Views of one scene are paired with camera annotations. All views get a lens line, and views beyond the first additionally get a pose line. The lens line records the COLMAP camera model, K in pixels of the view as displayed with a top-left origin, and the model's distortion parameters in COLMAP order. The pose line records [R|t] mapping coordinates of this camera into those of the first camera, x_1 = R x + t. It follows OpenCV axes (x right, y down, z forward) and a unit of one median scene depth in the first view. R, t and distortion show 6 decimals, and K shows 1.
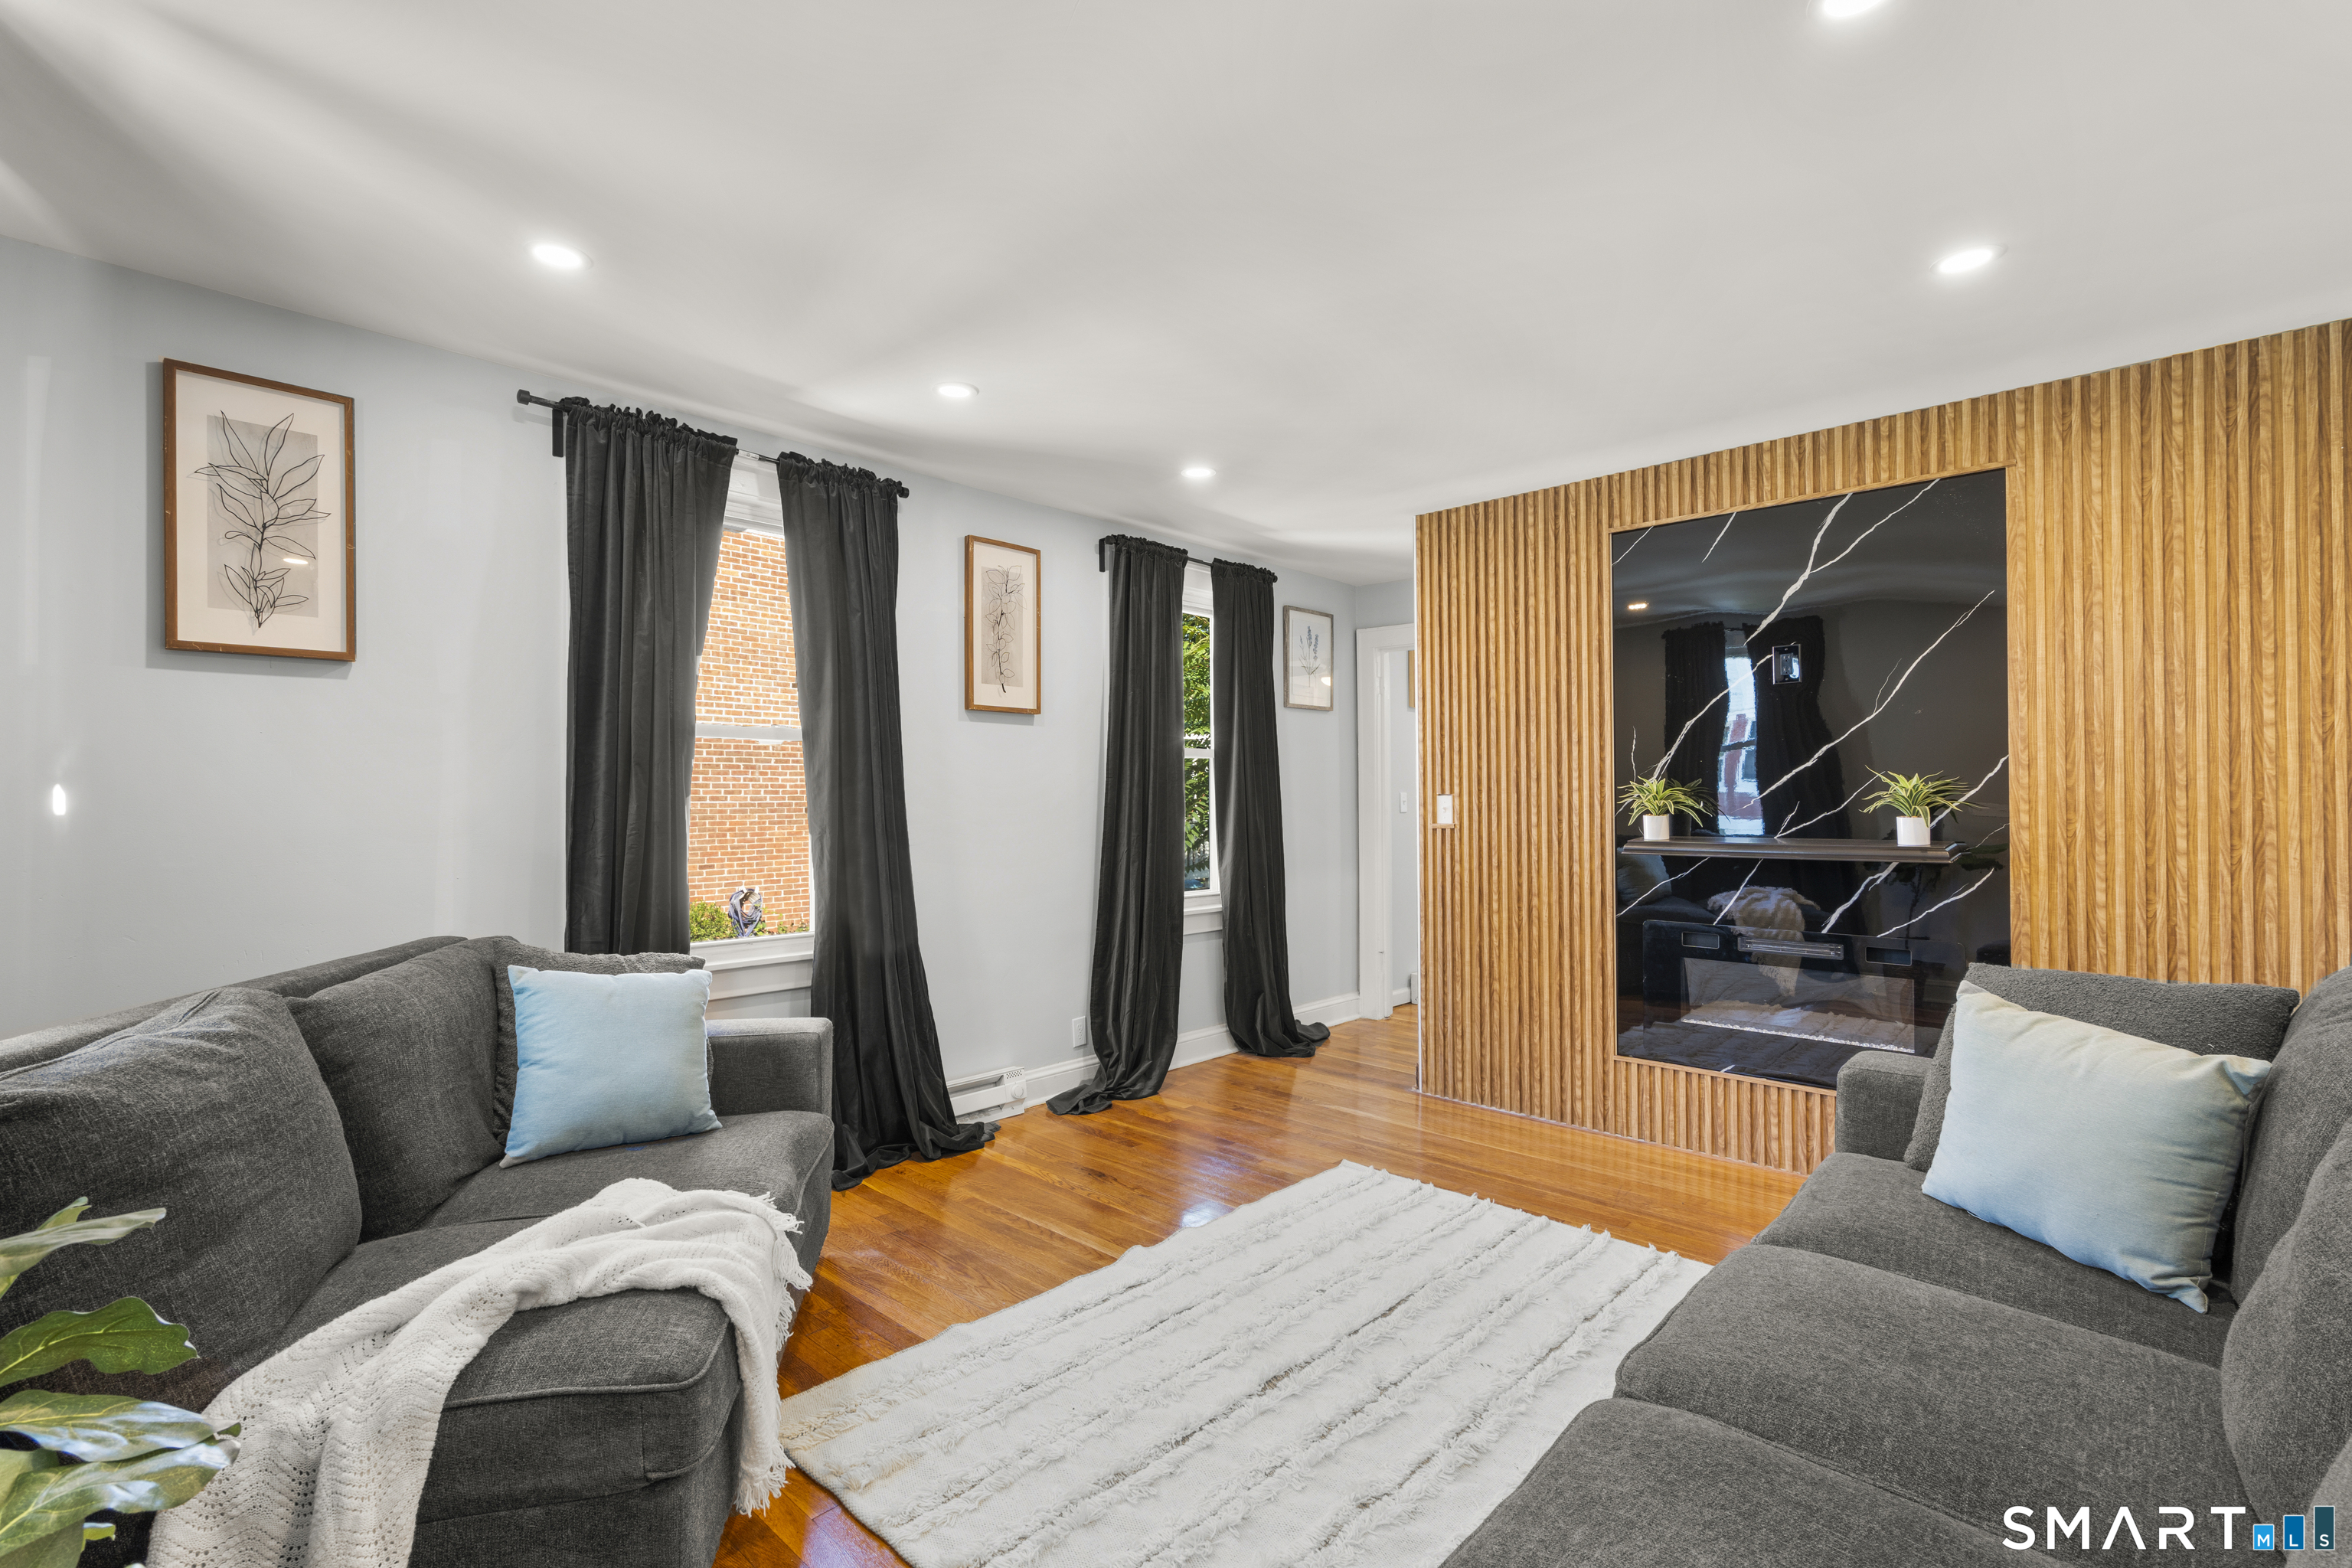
lens RADIAL K [[1060.0, 0, 1179.1], [0, 1060.0, 790.4], [0, 0, 1]] dist [-0.010770, 0.005364]
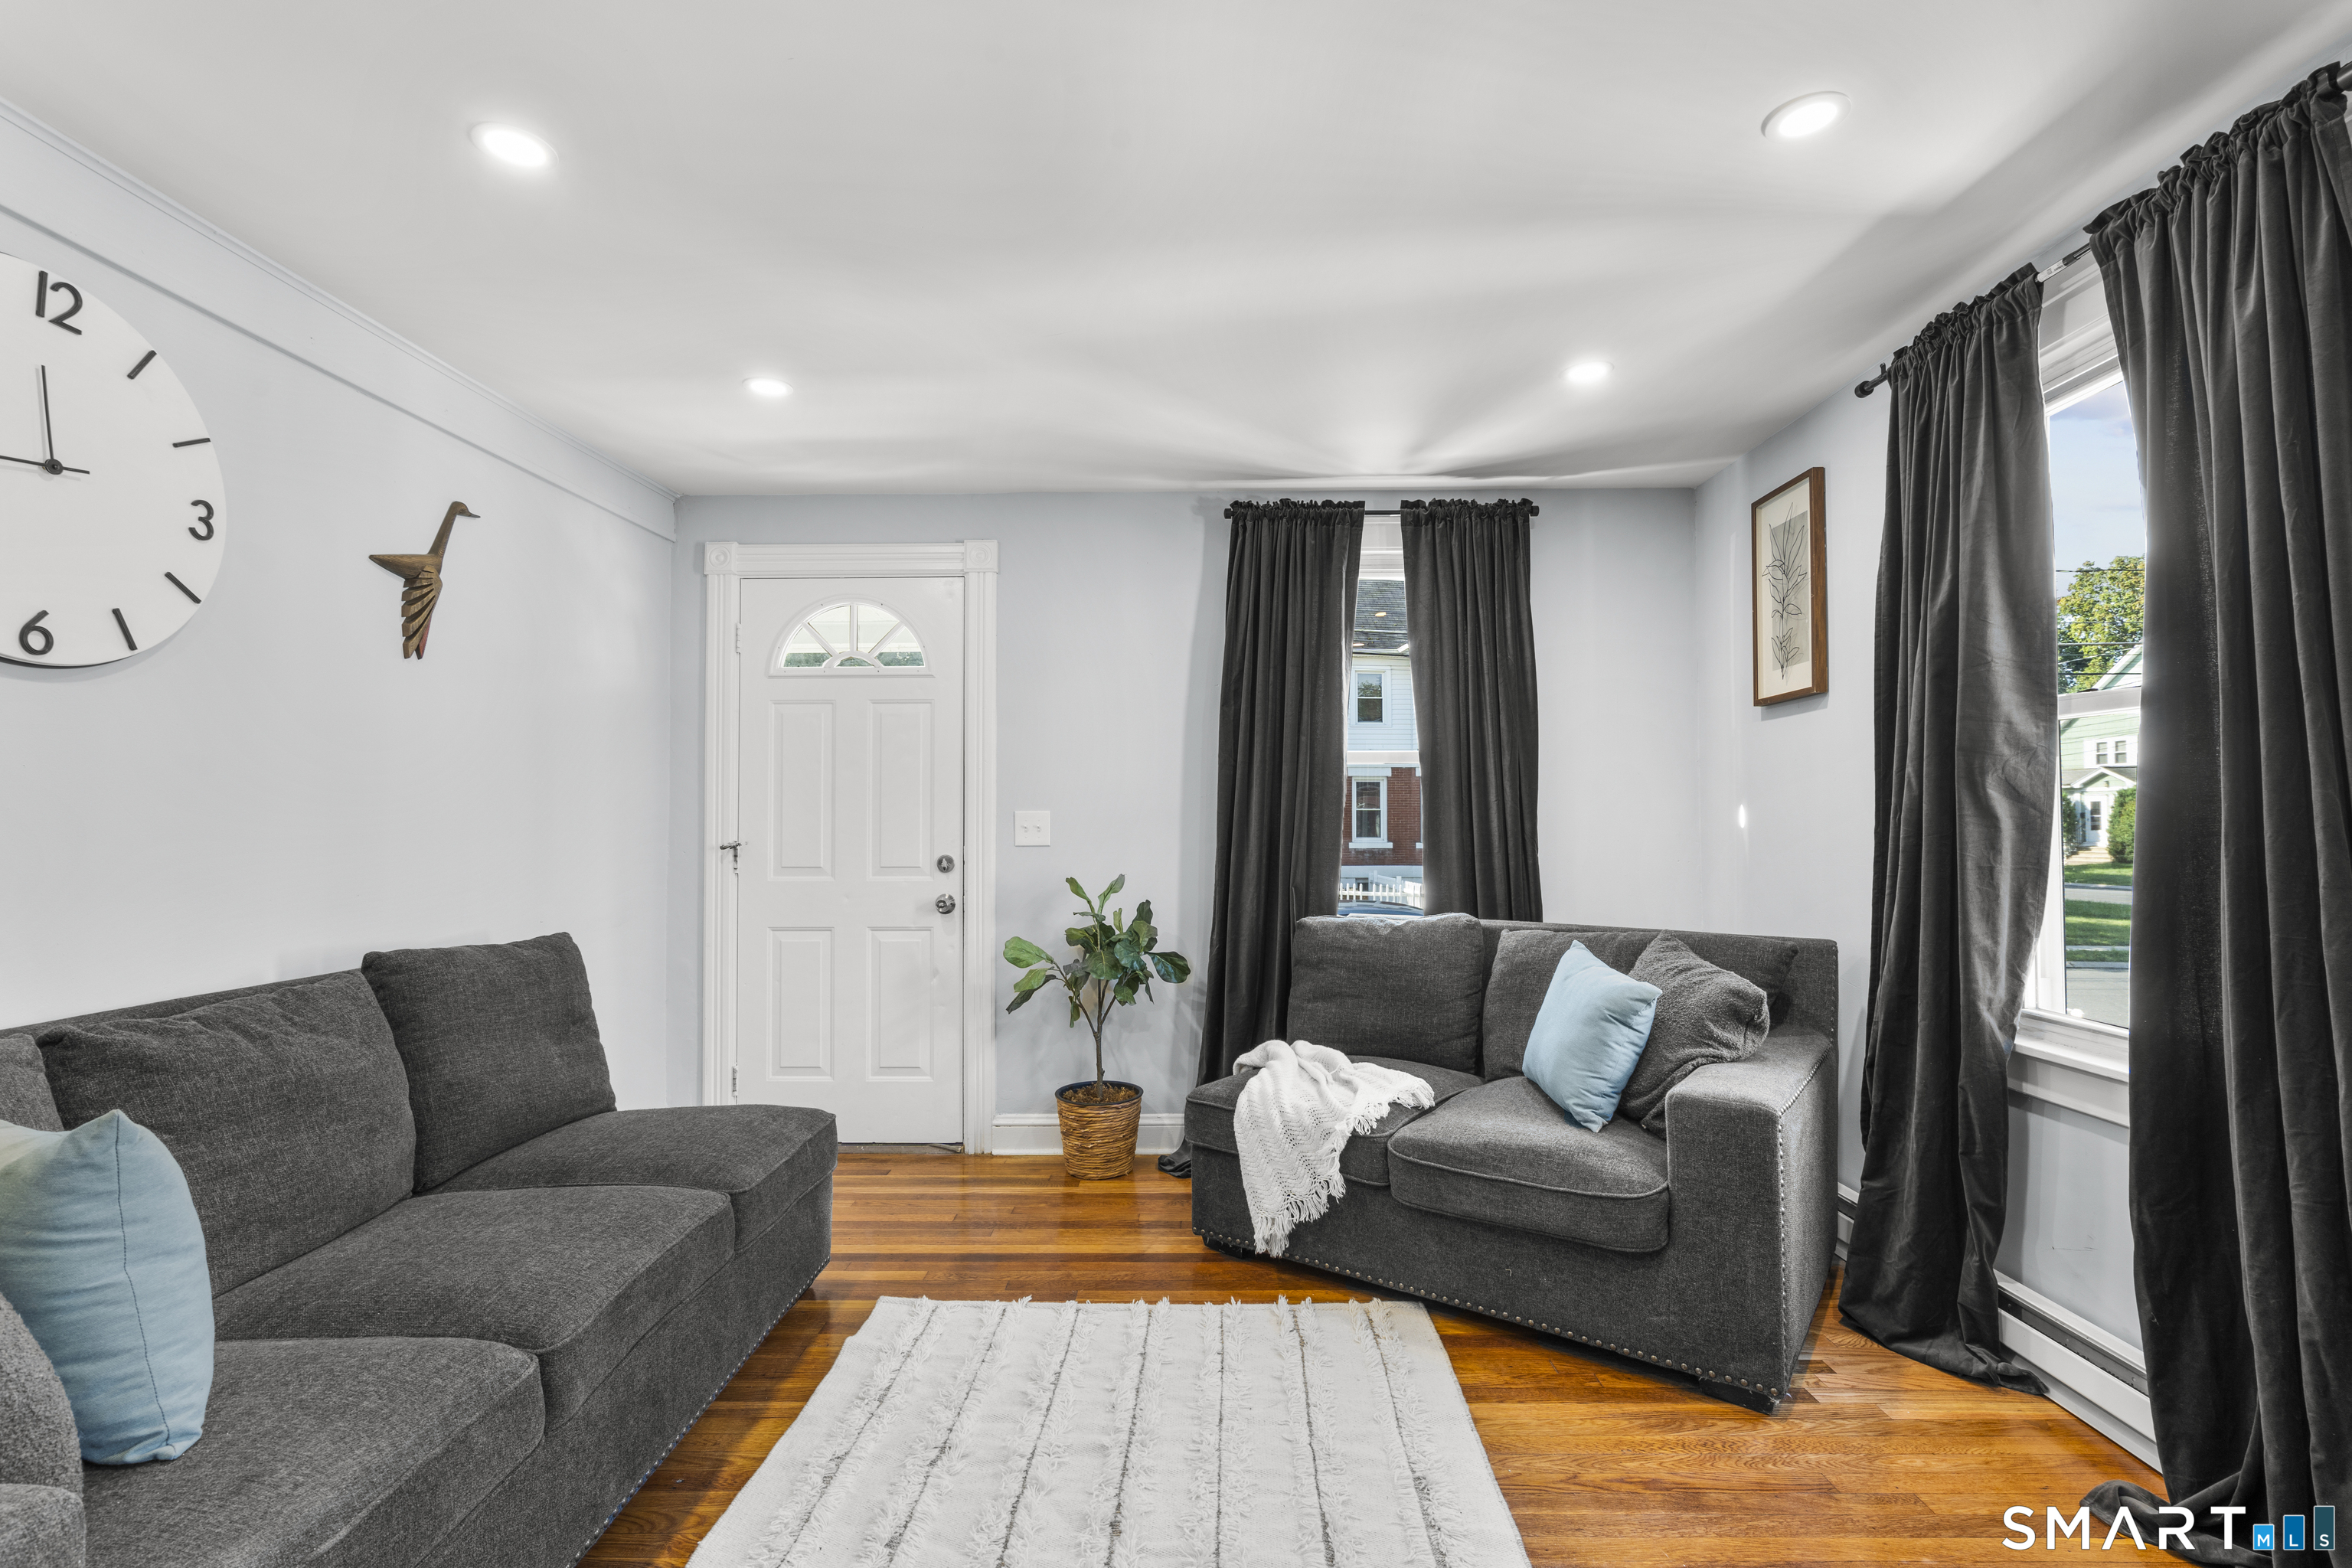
lens RADIAL K [[1067.5, 0, 1183.4], [0, 1067.5, 802.0], [0, 0, 1]] dist [-0.003310, 0.000403]
pose [[-0.739028, -0.013021, -0.673549, 0.403826], [0.006325, 0.999635, -0.026265, 0.018388], [0.673645, -0.023670, -0.738676, 1.089482]]
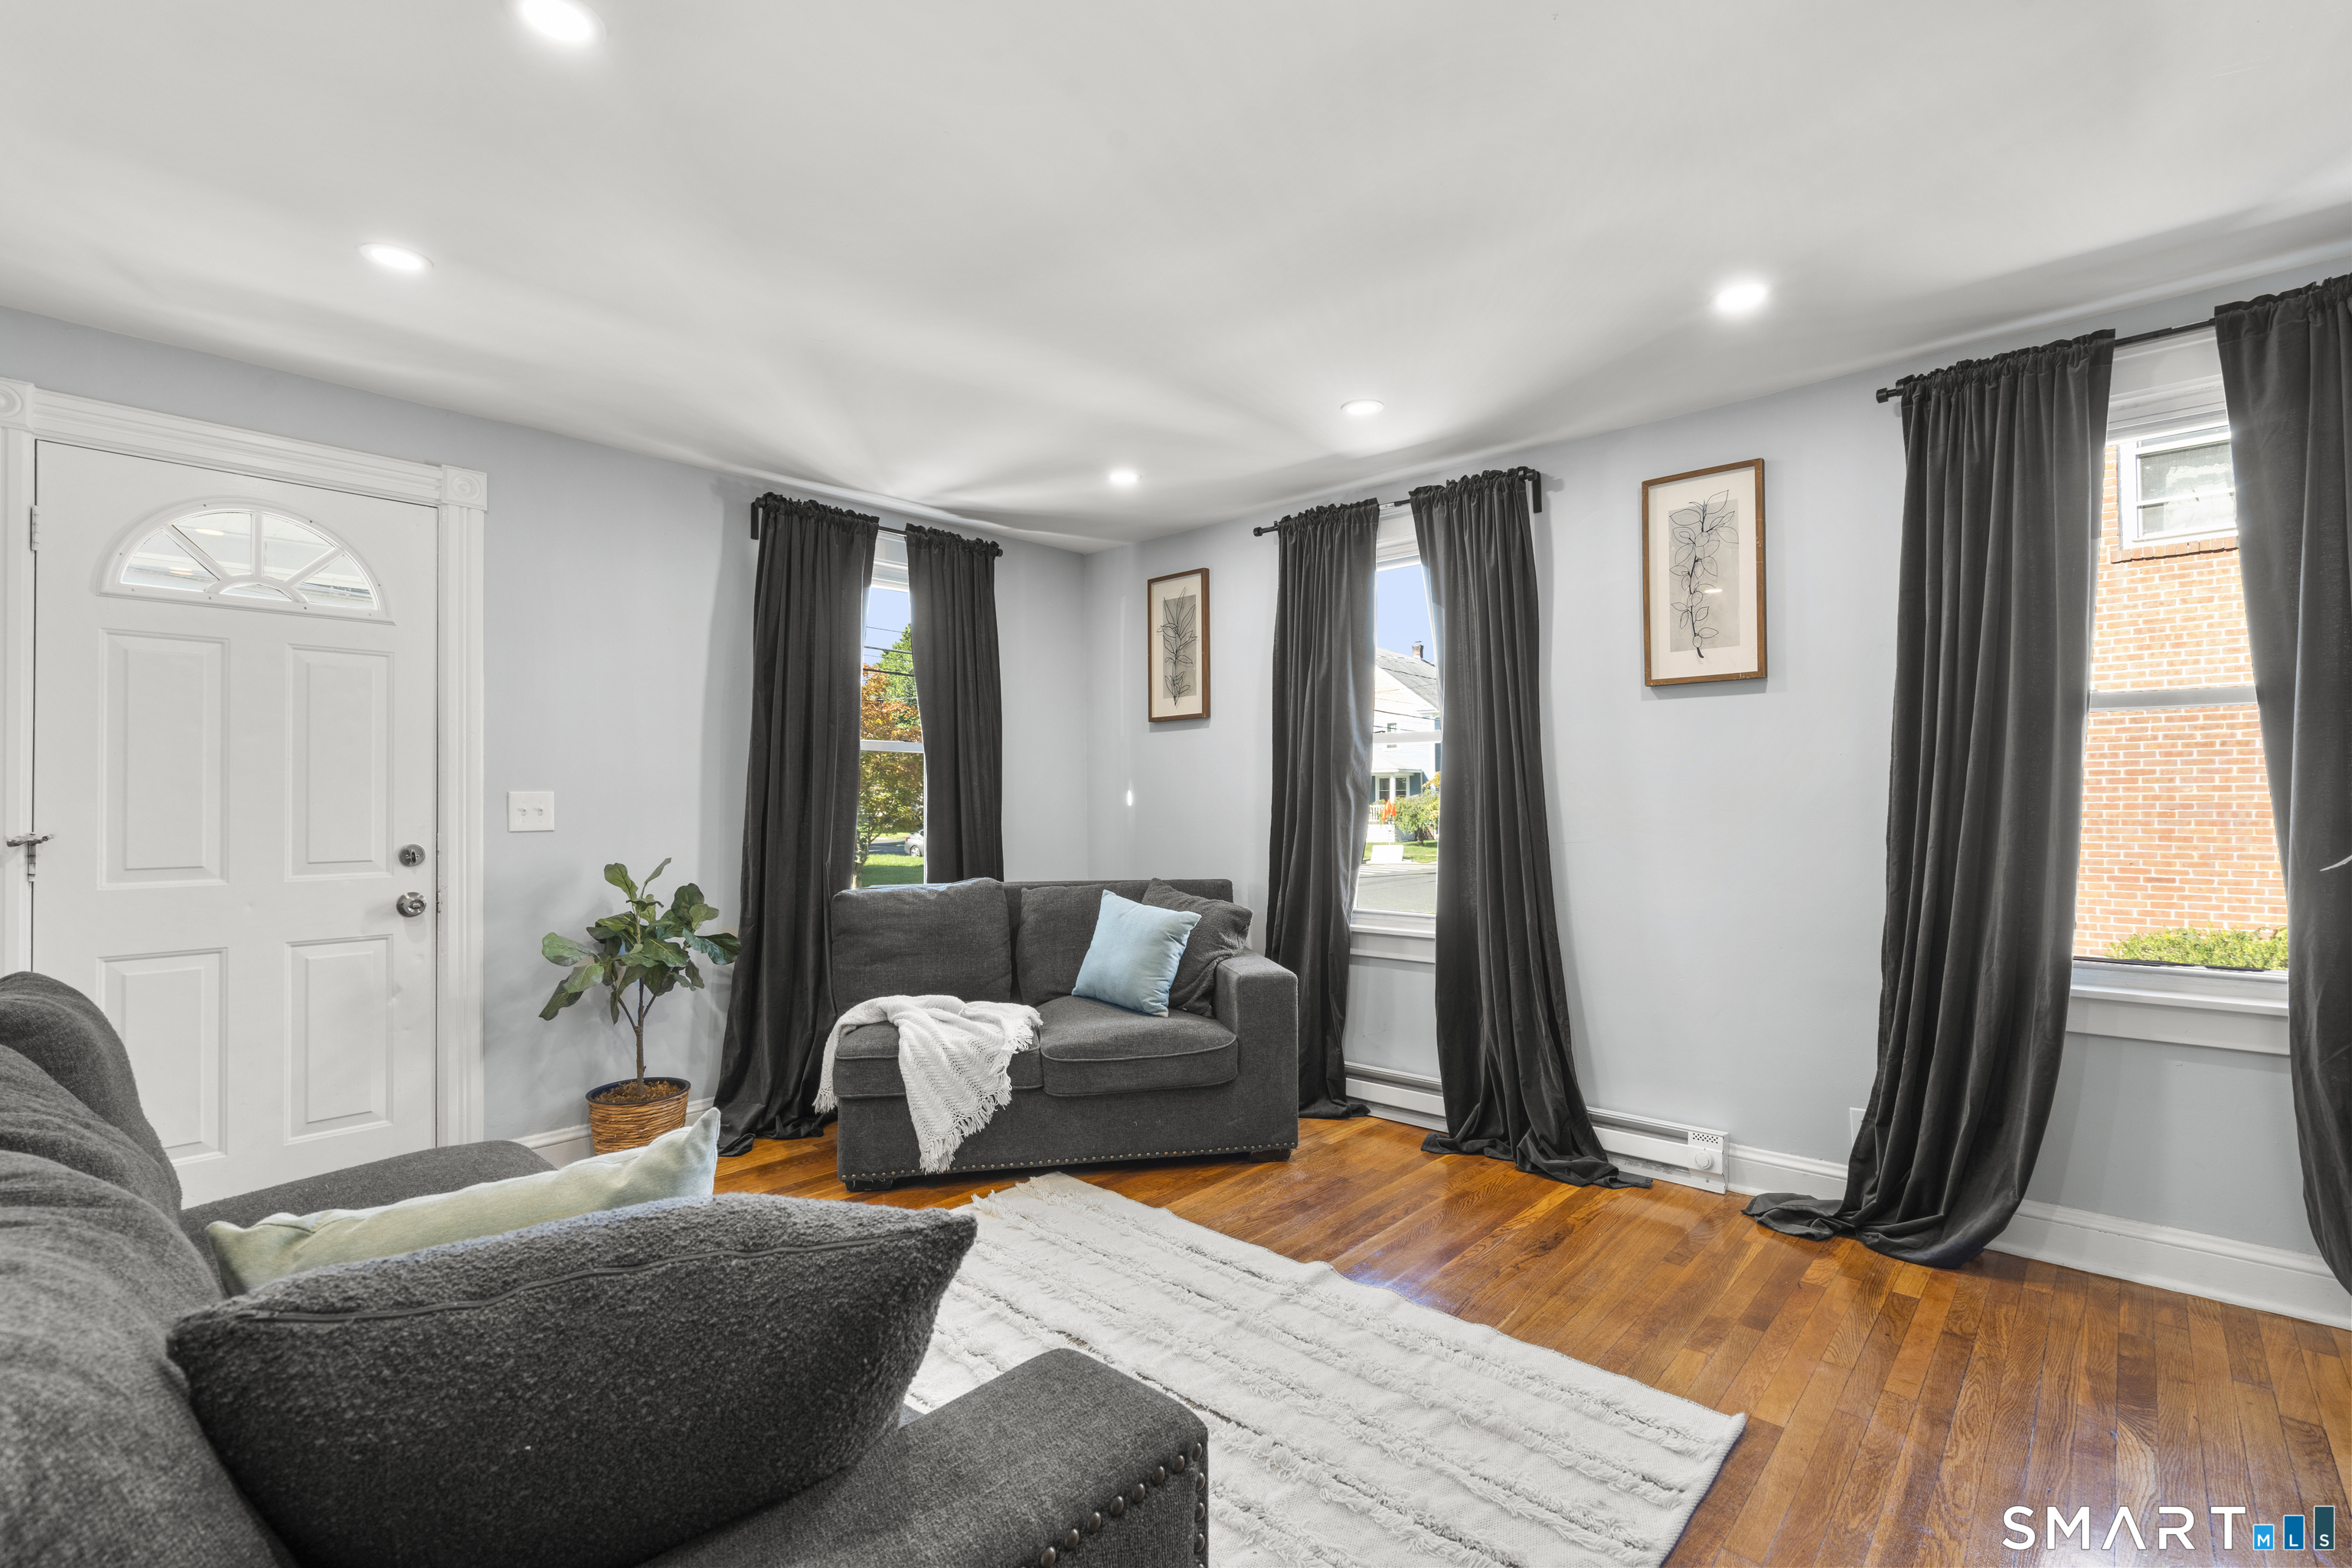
lens RADIAL K [[1060.0, 0, 1179.1], [0, 1060.0, 790.4], [0, 0, 1]] dist [-0.010770, 0.005364]
pose [[0.018048, -0.012622, -0.999757, 0.763119], [0.012091, 0.999850, -0.012405, 0.015629], [0.999764, -0.011864, 0.018198, 0.721659]]
